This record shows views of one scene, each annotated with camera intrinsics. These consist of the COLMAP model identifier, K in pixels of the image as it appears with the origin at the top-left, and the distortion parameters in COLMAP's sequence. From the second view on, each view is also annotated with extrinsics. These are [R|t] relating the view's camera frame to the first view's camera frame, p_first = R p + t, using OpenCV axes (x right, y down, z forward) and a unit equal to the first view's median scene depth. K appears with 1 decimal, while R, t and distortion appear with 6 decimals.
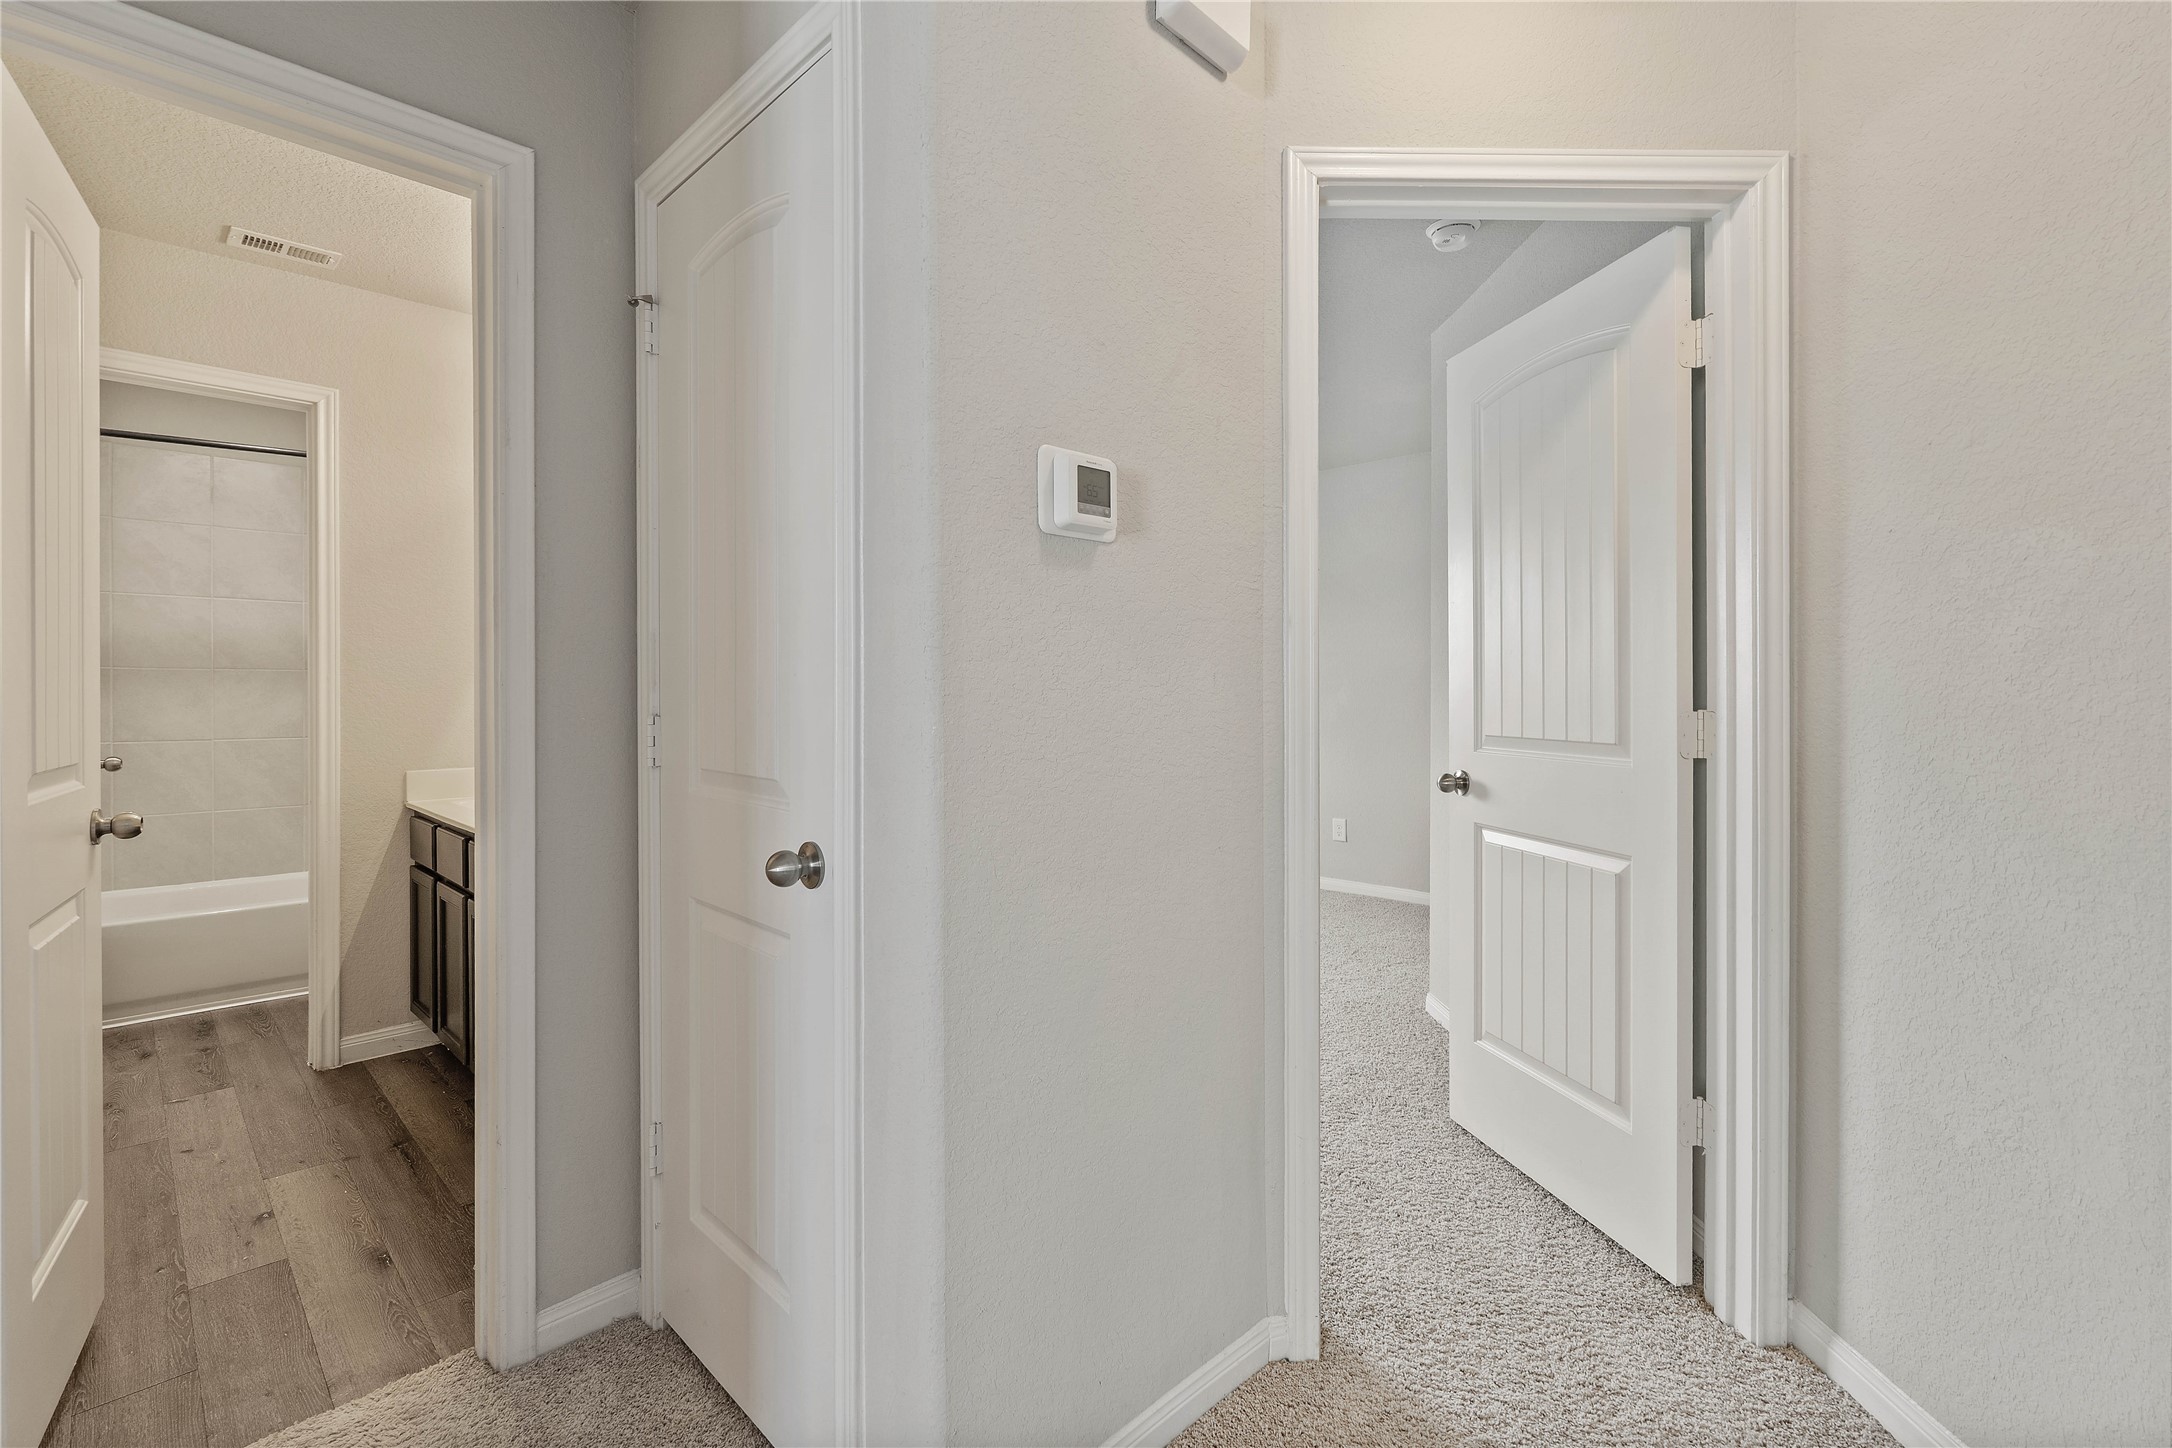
lens RADIAL K [[986.7, 0, 1081.9], [0, 986.7, 684.5], [0, 0, 1]] dist [-0.002370, 0.000135]
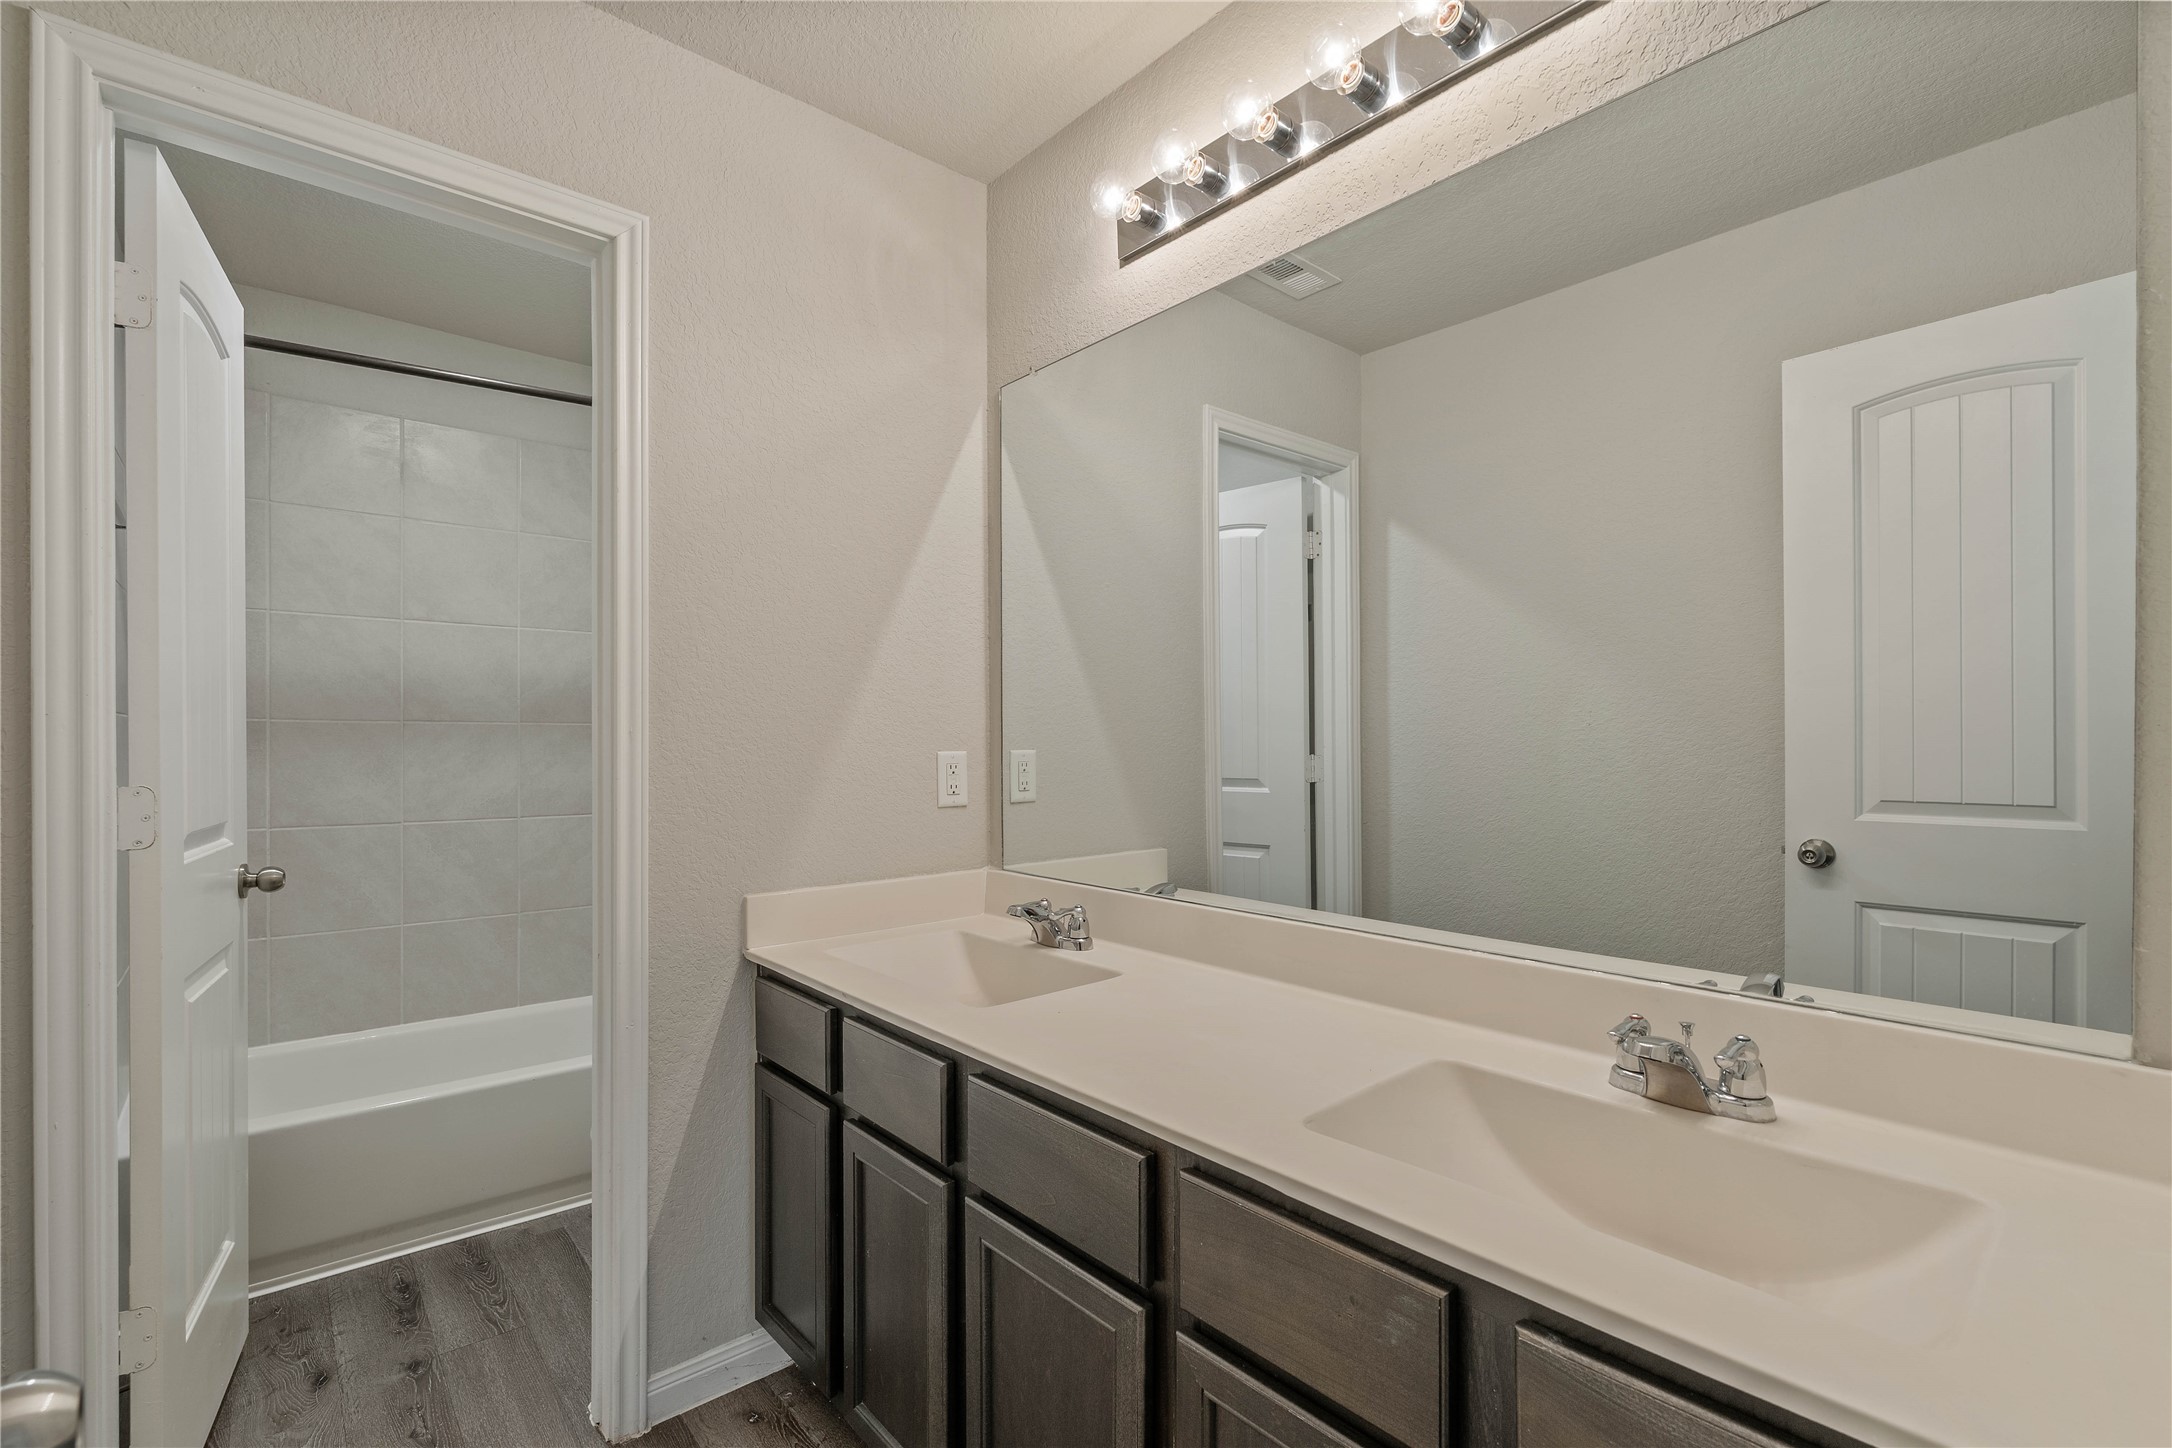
lens RADIAL K [[986.7, 0, 1073.1], [0, 986.7, 723.4], [0, 0, 1]] dist [-0.002370, 0.000135]
pose [[0.996219, -0.010636, -0.086226, -0.442746], [0.009410, 0.999849, -0.014608, -0.001865], [0.086368, 0.013741, 0.996169, 0.441394]]
